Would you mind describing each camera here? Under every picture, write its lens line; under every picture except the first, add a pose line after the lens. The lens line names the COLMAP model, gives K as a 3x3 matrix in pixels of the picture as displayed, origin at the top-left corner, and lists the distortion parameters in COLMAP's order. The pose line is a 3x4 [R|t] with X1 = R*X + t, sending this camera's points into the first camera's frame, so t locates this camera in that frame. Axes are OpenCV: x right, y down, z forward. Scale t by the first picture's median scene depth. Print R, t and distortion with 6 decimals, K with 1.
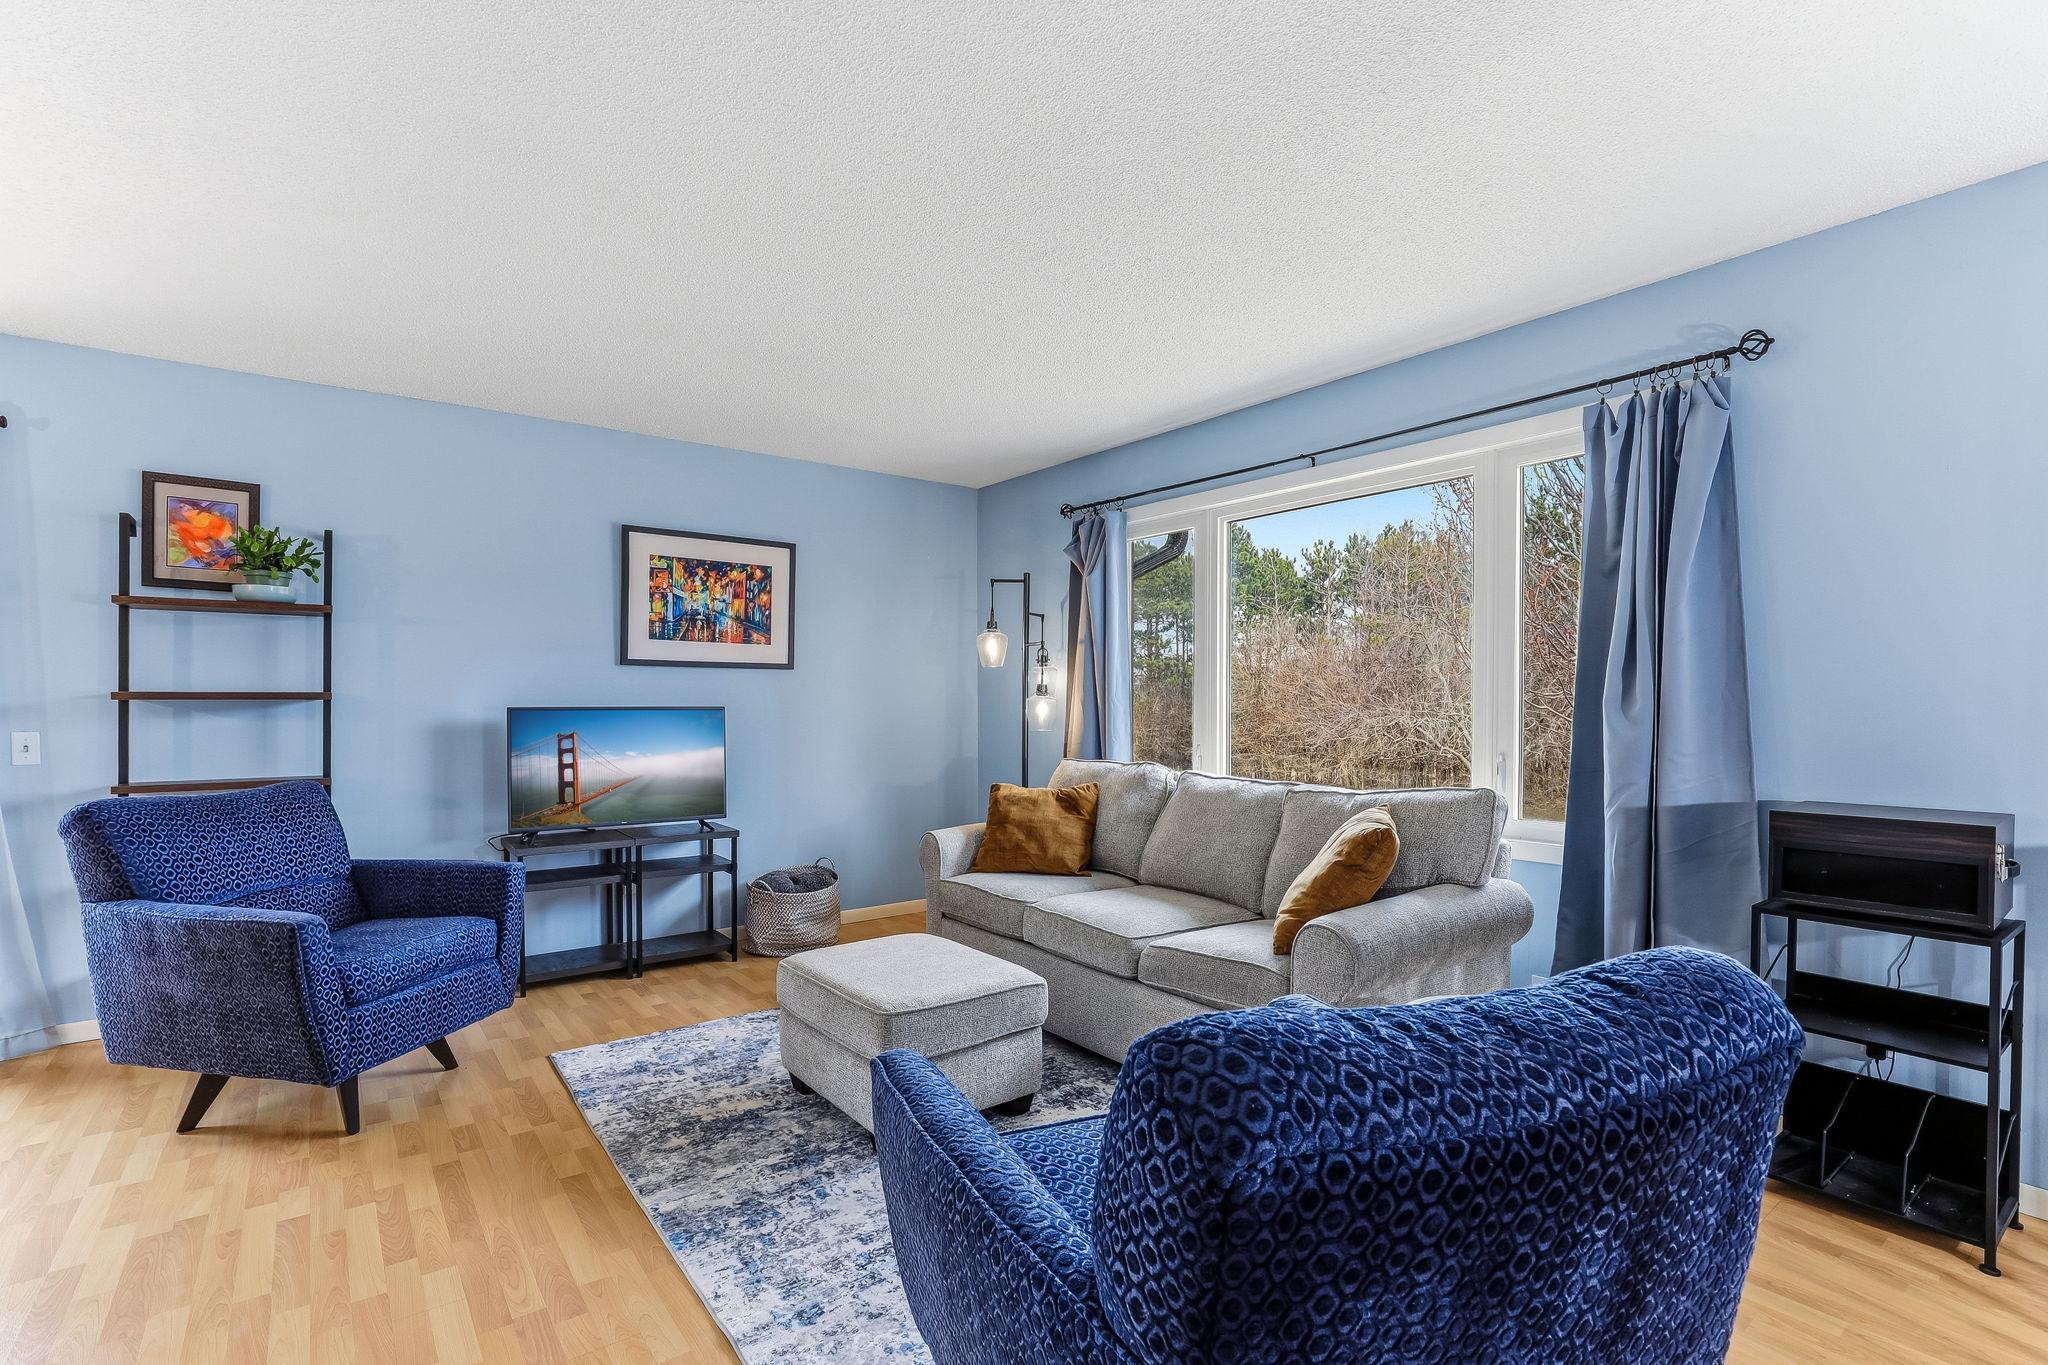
lens RADIAL K [[933.3, 0, 1013.7], [0, 933.3, 698.7], [0, 0, 1]] dist [-0.003359, -0.000181]
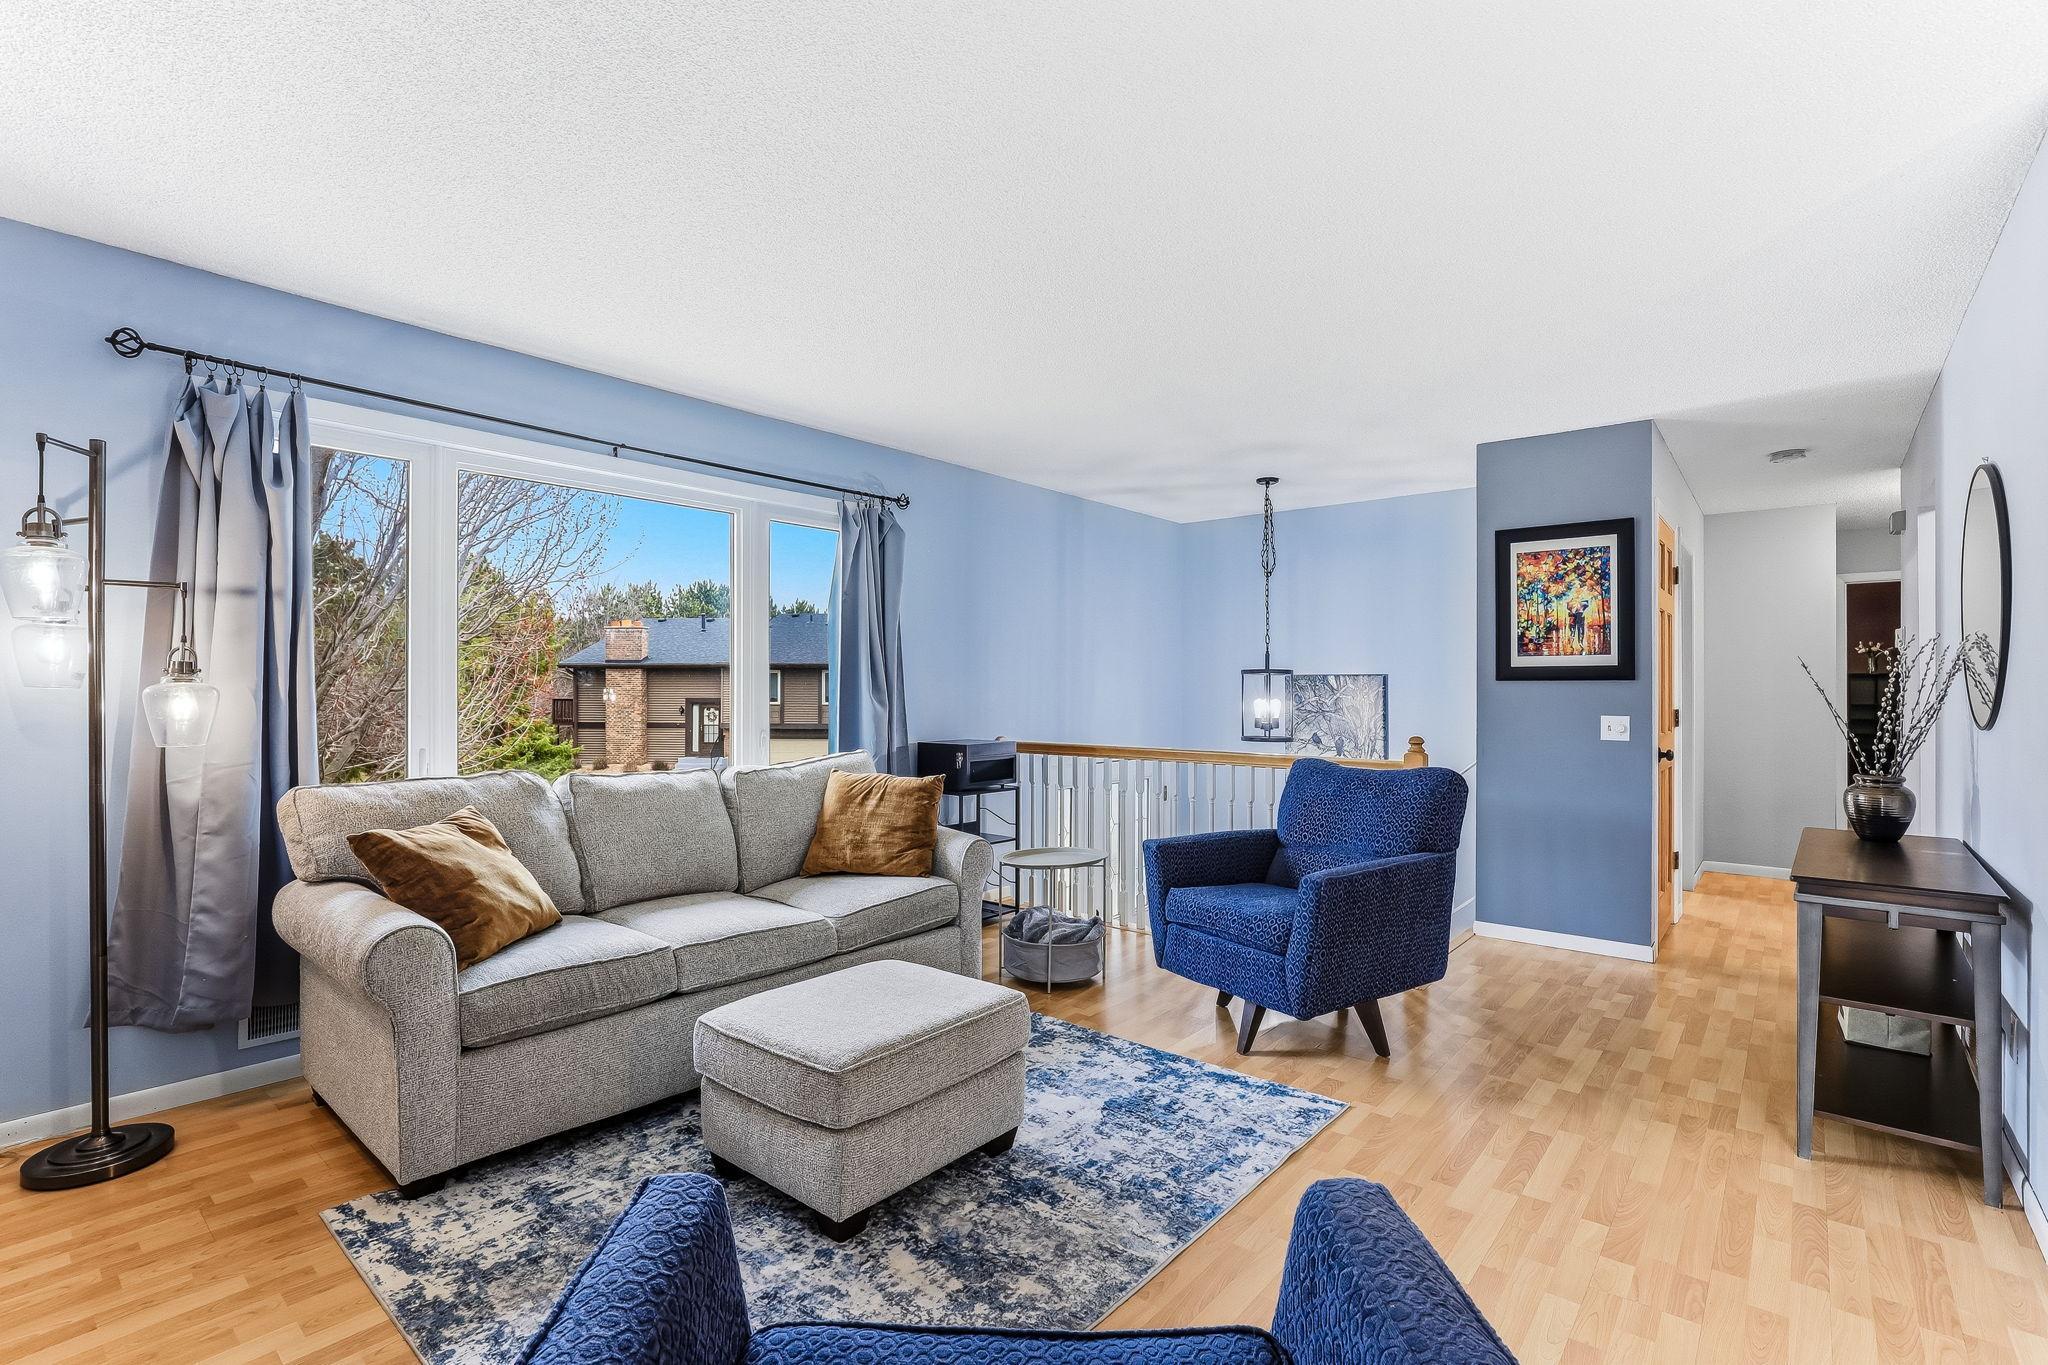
lens RADIAL K [[933.3, 0, 1014.0], [0, 933.3, 689.1], [0, 0, 1]] dist [-0.003359, -0.000181]
pose [[-0.199073, -0.000381, 0.979985, -1.112205], [-0.000090, 1.000000, 0.000370, -0.003165], [-0.979985, -0.000014, -0.199073, 1.182055]]
